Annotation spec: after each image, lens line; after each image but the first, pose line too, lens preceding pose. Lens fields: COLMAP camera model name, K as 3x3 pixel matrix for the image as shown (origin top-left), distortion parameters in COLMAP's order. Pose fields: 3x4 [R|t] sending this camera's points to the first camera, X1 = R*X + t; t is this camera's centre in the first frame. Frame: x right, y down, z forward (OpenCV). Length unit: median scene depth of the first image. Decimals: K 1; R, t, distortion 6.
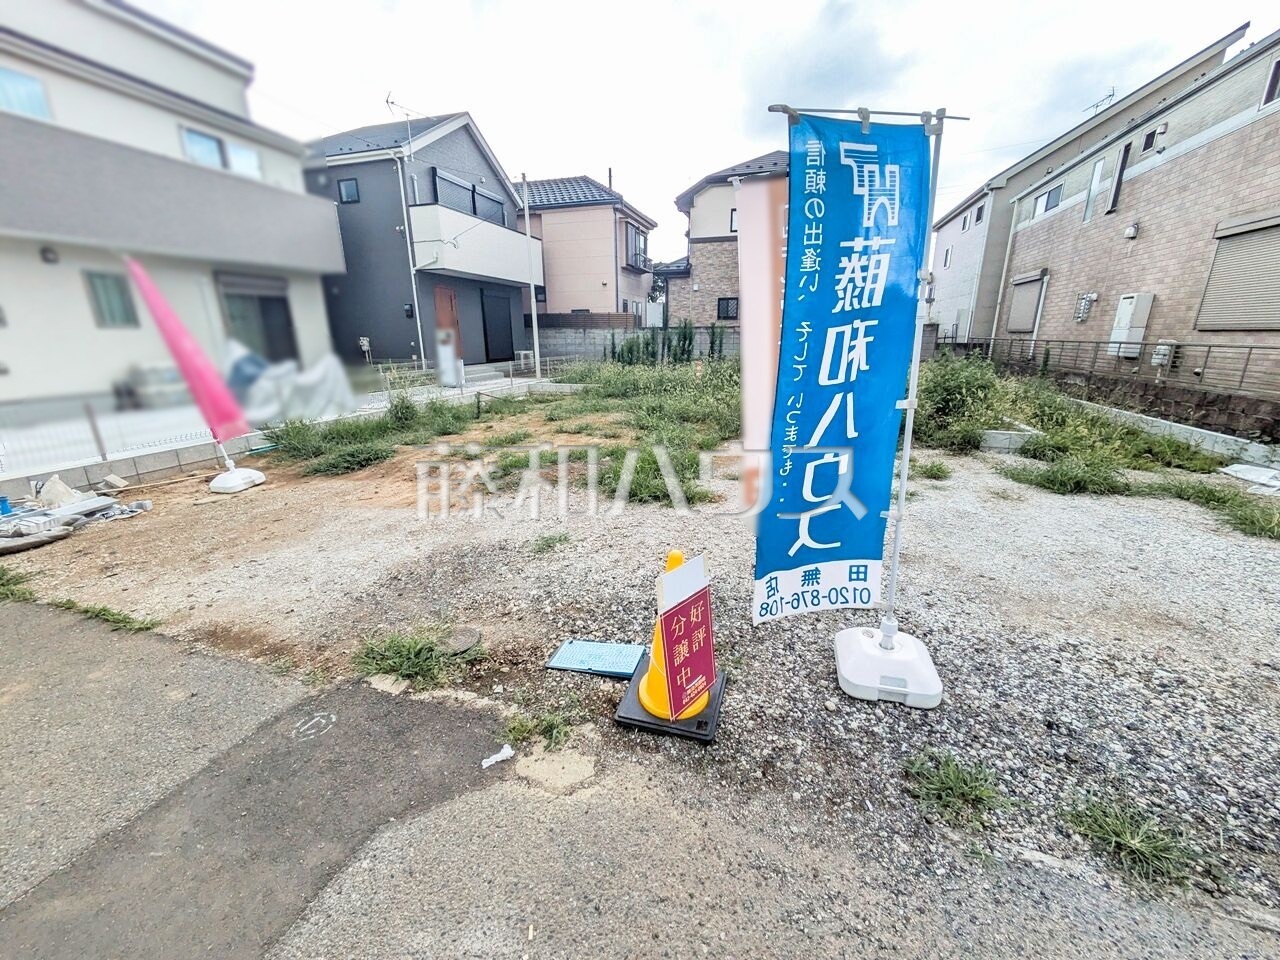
lens RADIAL K [[504.3, 0, 642.3], [0, 504.3, 480.3], [0, 0, 1]] dist [0.001119, 0.000900]
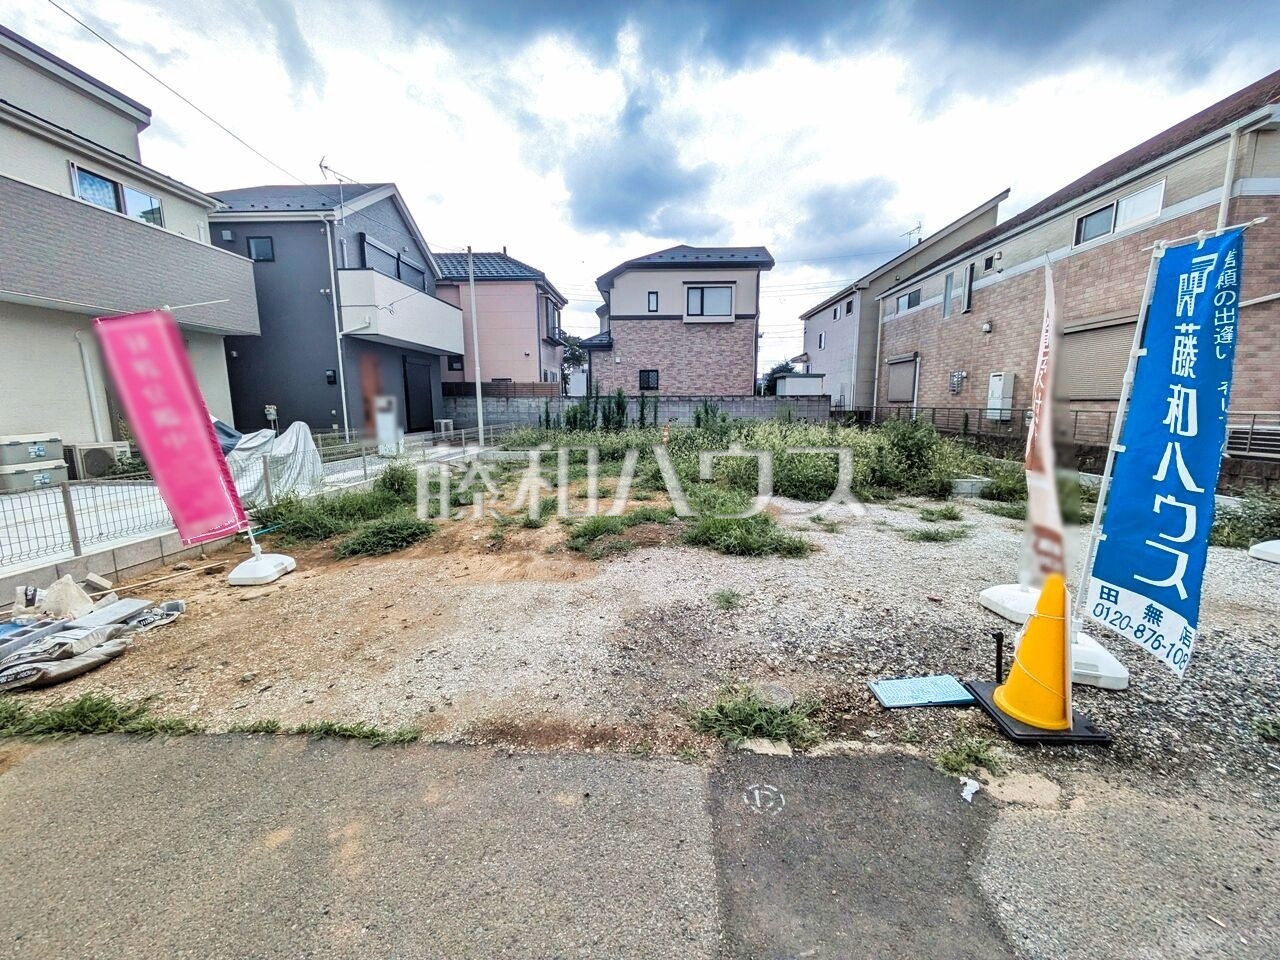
lens RADIAL K [[504.3, 0, 642.8], [0, 504.3, 480.8], [0, 0, 1]] dist [0.001119, 0.000900]
pose [[0.967326, -0.036161, 0.250943, -0.275167], [0.068728, 0.990117, -0.122252, 0.000943], [-0.244042, 0.135504, 0.960251, 0.020442]]
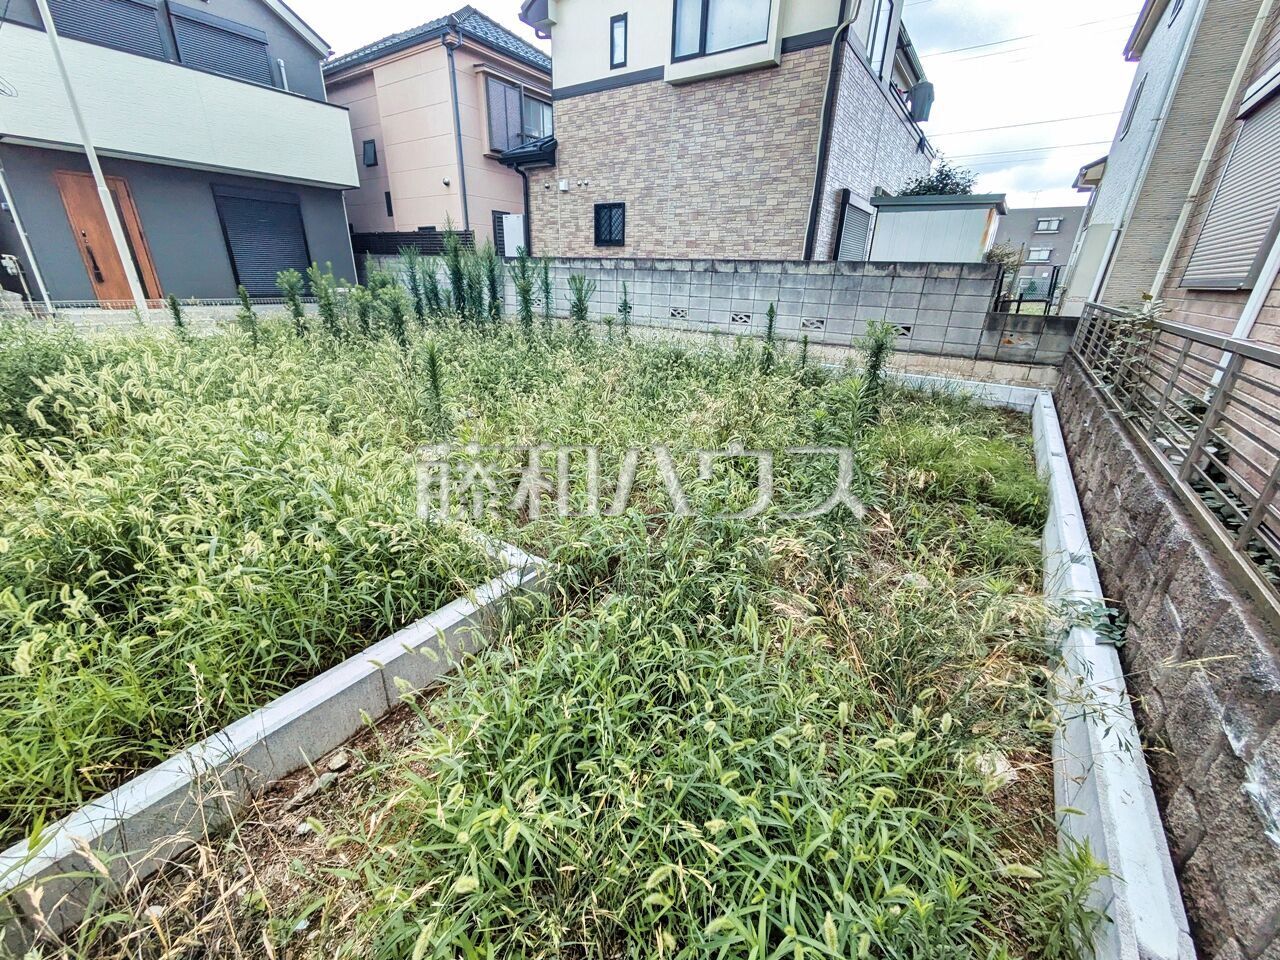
lens RADIAL K [[504.3, 0, 639.0], [0, 504.3, 483.2], [0, 0, 1]] dist [0.001119, 0.000900]
pose [[0.948115, 0.153896, -0.278198, 0.926064], [-0.123387, 0.984563, 0.124141, -0.313006], [0.293008, -0.083374, 0.952468, 1.069032]]
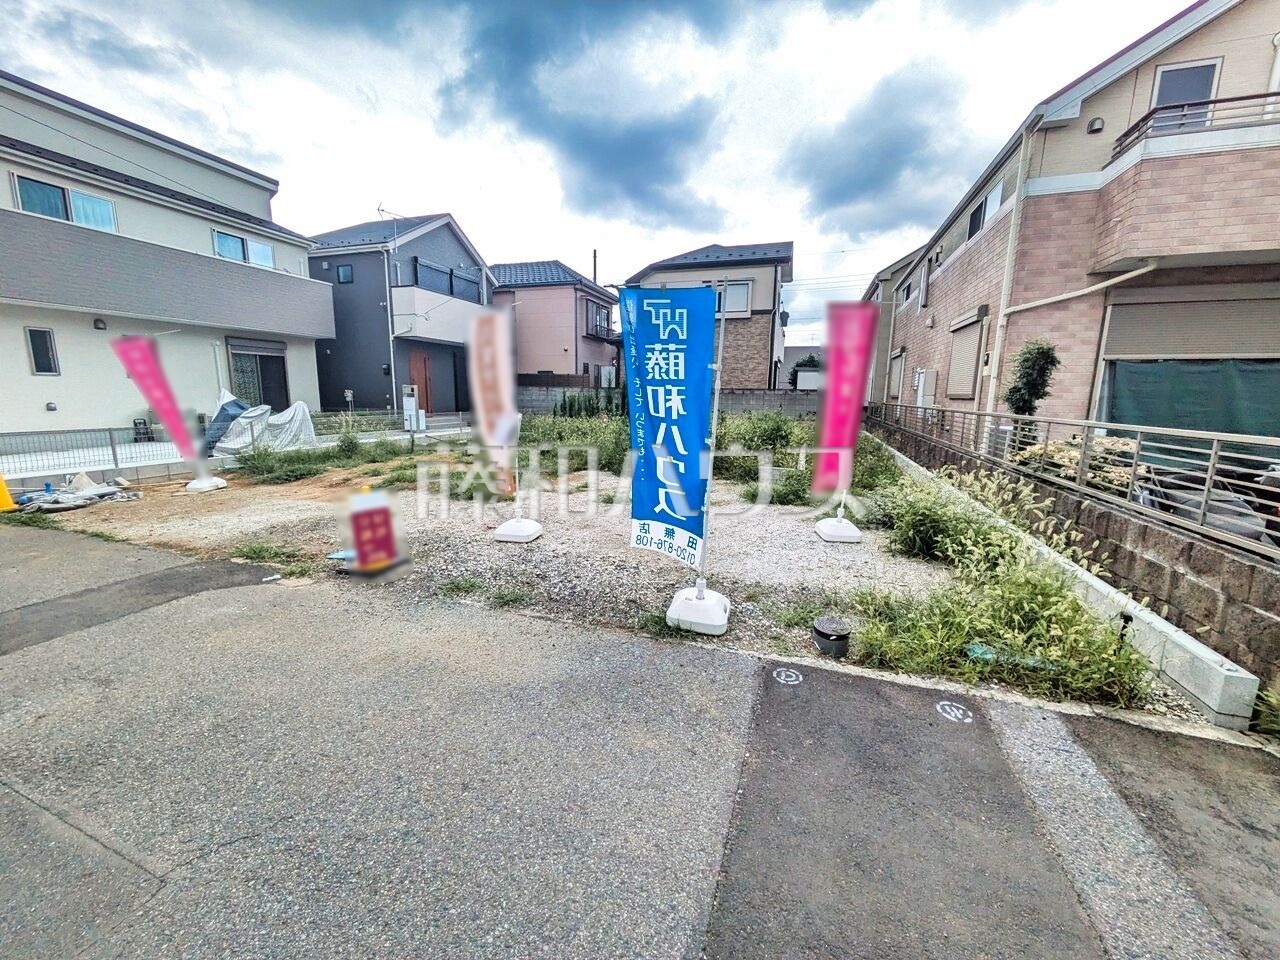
lens RADIAL K [[504.3, 0, 642.2], [0, 504.3, 479.6], [0, 0, 1]] dist [0.001119, 0.000900]
pose [[0.999525, 0.024785, -0.018296, 0.311629], [-0.026699, 0.993226, -0.113092, 0.078398], [0.015369, 0.113527, 0.993416, -0.273677]]
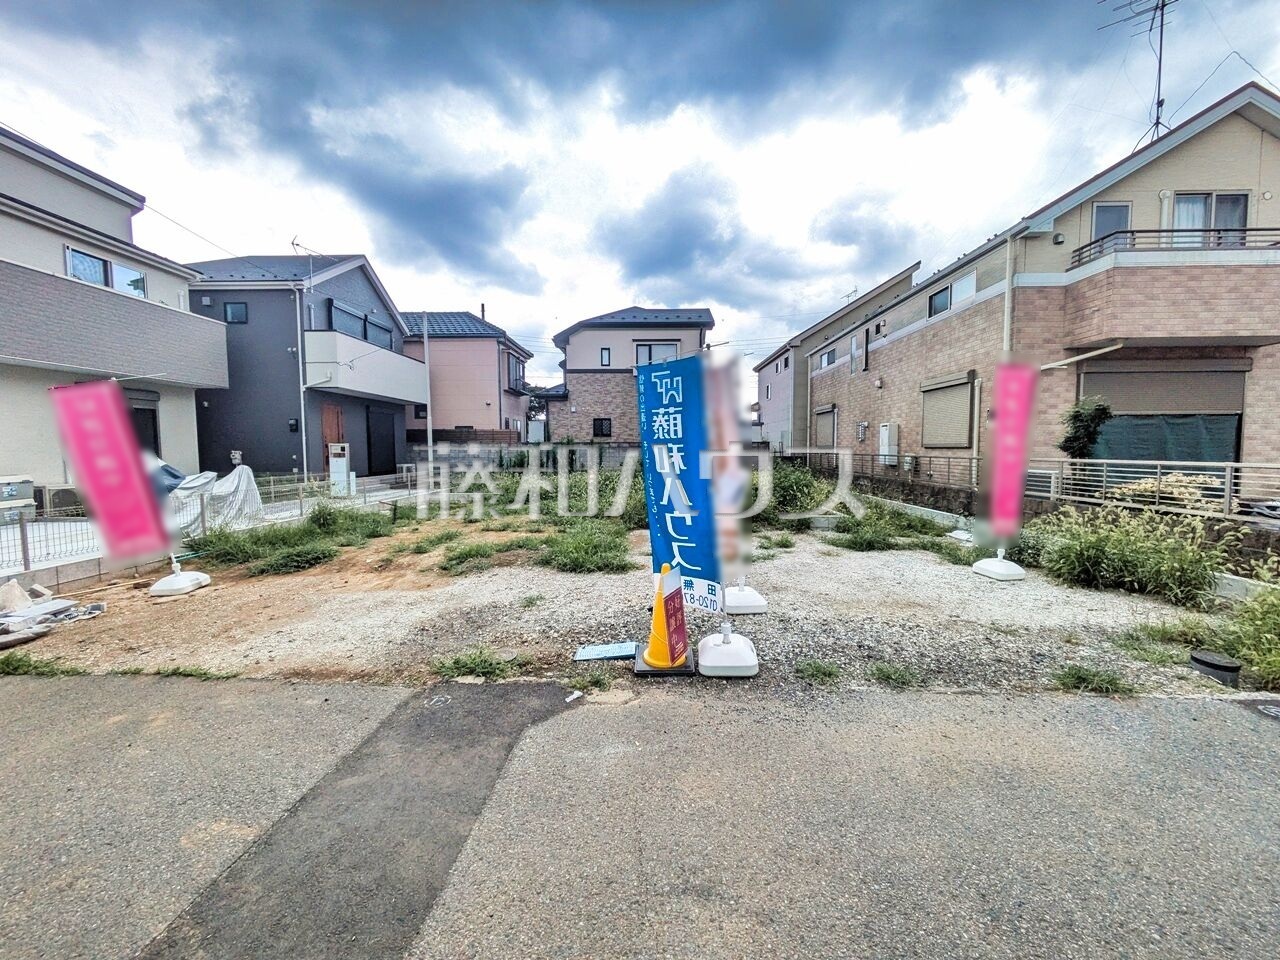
lens RADIAL K [[504.3, 0, 642.7], [0, 504.3, 480.3], [0, 0, 1]] dist [0.001119, 0.000900]
pose [[0.963255, -0.012974, 0.268275, -0.117646], [0.071349, 0.975306, -0.209017, 0.053005], [-0.258938, 0.220477, 0.940394, -0.174143]]
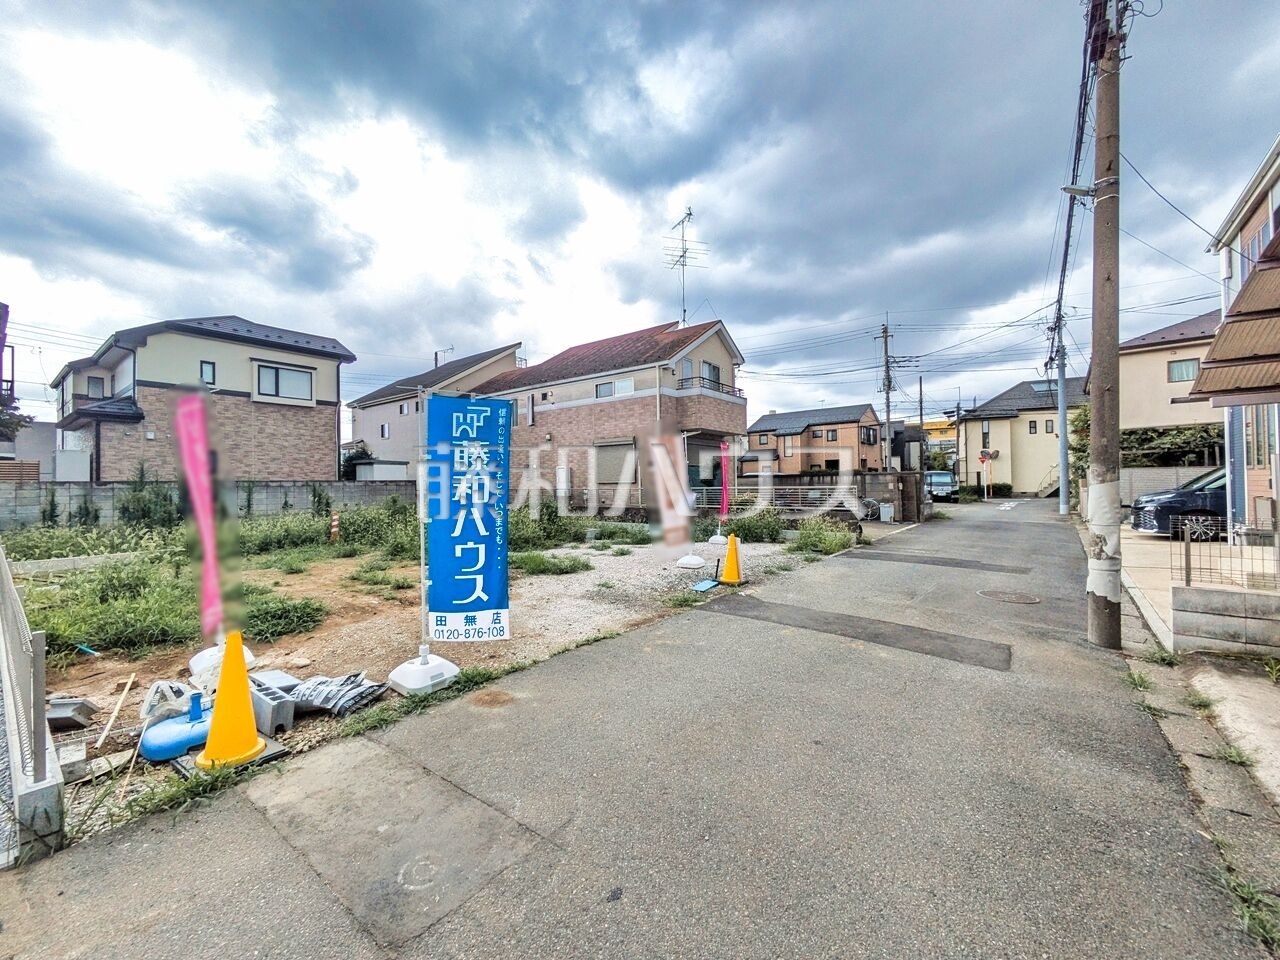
lens RADIAL K [[504.3, 0, 642.3], [0, 504.3, 479.3], [0, 0, 1]] dist [0.001119, 0.000900]
pose [[0.352823, 0.010185, 0.935635, -0.898217], [0.272362, 0.955524, -0.113108, -0.002027], [-0.895173, 0.294738, 0.334356, 0.051943]]
